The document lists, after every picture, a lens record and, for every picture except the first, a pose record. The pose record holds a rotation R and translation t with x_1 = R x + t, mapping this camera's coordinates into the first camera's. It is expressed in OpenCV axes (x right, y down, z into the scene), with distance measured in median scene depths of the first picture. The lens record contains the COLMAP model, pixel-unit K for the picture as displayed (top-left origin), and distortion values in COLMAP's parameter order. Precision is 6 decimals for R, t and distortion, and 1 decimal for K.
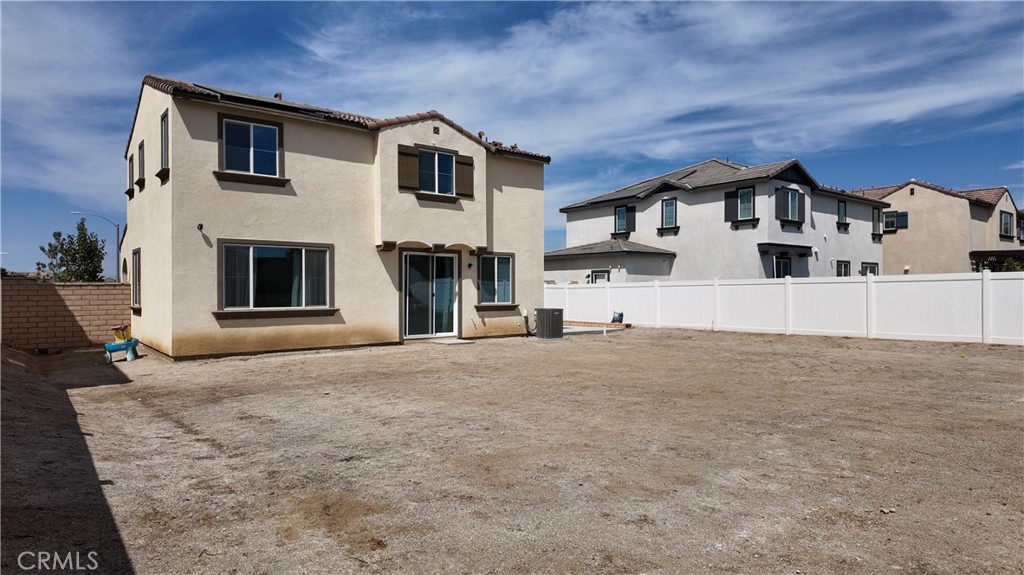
lens RADIAL K [[595.8, 0, 512.0], [0, 595.8, 287.5], [0, 0, 1]] dist [0.112540, -0.119855]
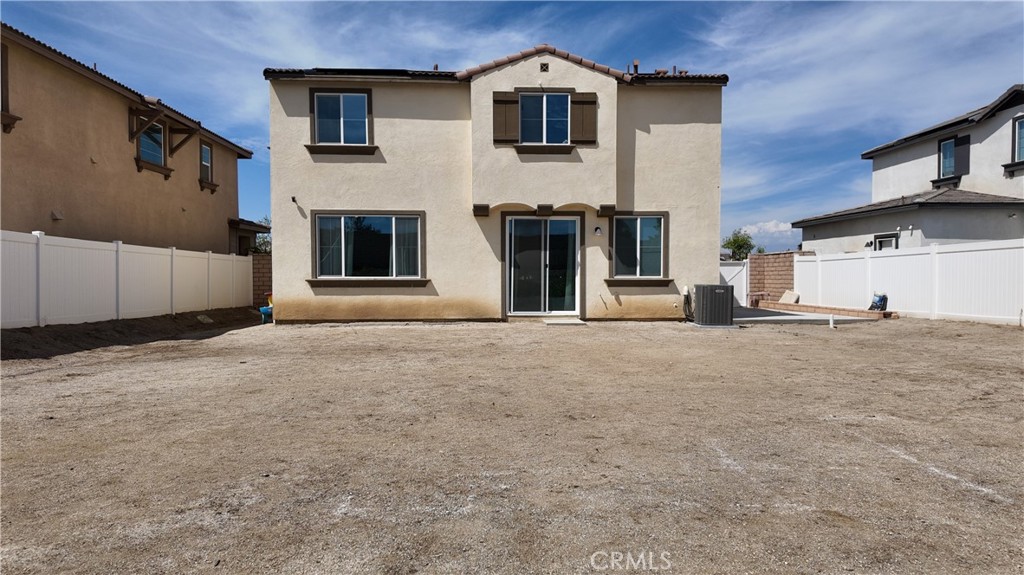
lens RADIAL K [[595.8, 0, 512.0], [0, 595.8, 287.5], [0, 0, 1]] dist [0.112540, -0.119855]
pose [[0.810558, 0.012196, -0.585531, 0.332075], [0.001176, 0.999747, 0.022451, 0.024750], [0.585657, -0.018887, 0.810339, 0.290508]]
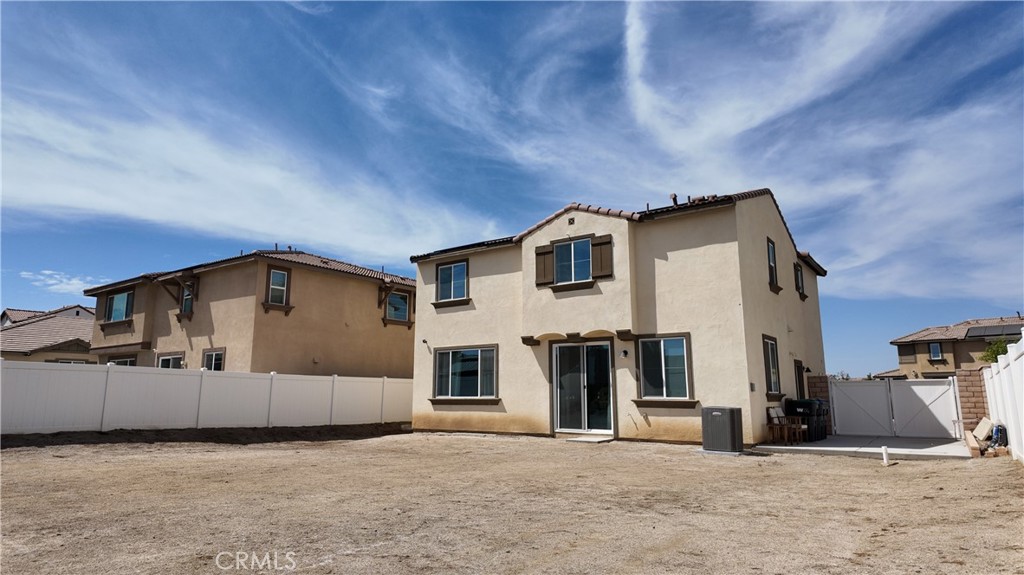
lens RADIAL K [[595.8, 0, 512.0], [0, 595.8, 287.5], [0, 0, 1]] dist [0.112540, -0.119855]
pose [[0.273989, -0.167359, -0.947059, 0.779647], [0.003966, 0.984931, -0.172904, 0.021242], [0.961725, 0.043618, 0.270524, 0.638868]]
